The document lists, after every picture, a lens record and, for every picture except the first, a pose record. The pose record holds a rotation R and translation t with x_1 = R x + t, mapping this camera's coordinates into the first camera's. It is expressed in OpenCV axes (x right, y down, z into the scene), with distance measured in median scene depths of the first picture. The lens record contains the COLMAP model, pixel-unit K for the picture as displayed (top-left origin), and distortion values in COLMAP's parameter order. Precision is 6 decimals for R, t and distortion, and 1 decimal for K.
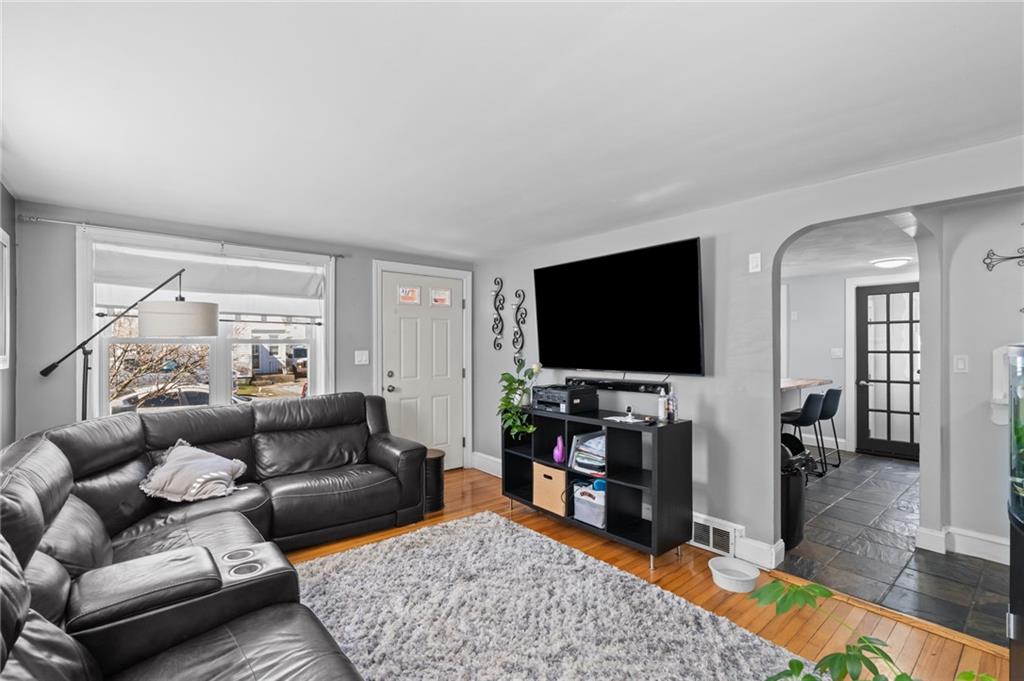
lens RADIAL K [[467.9, 0, 510.6], [0, 467.9, 346.3], [0, 0, 1]] dist [-0.011938, 0.004489]
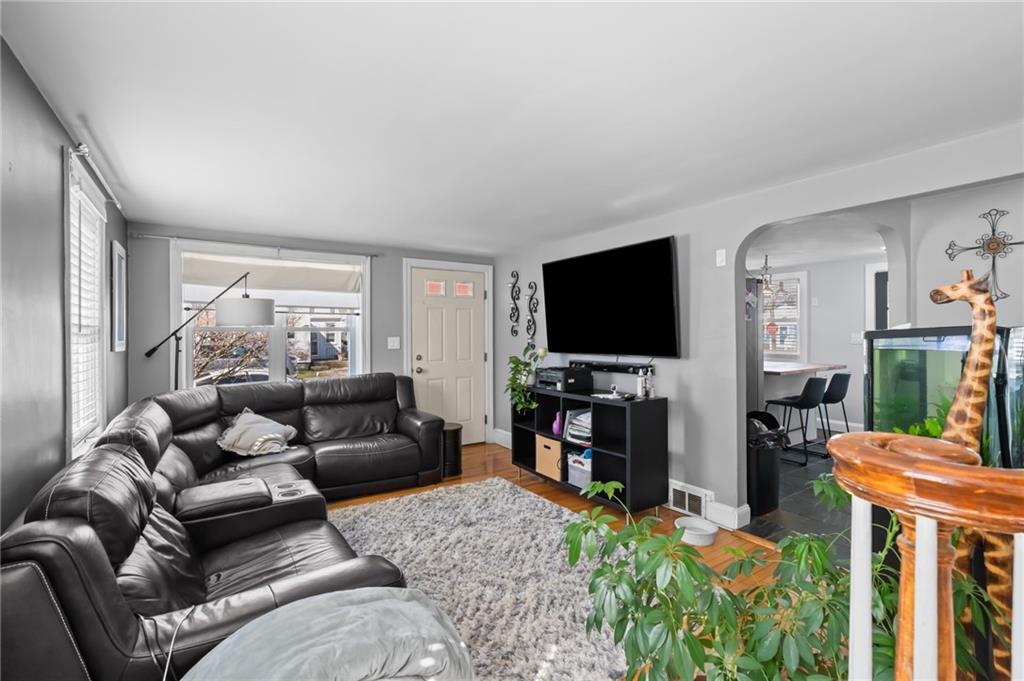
lens RADIAL K [[467.9, 0, 505.5], [0, 467.9, 332.7], [0, 0, 1]] dist [-0.011938, 0.004489]
pose [[0.993649, -0.003273, -0.112473, 0.124131], [0.003155, 0.999994, -0.001228, 0.001484], [0.112477, 0.000865, 0.993654, -0.167661]]
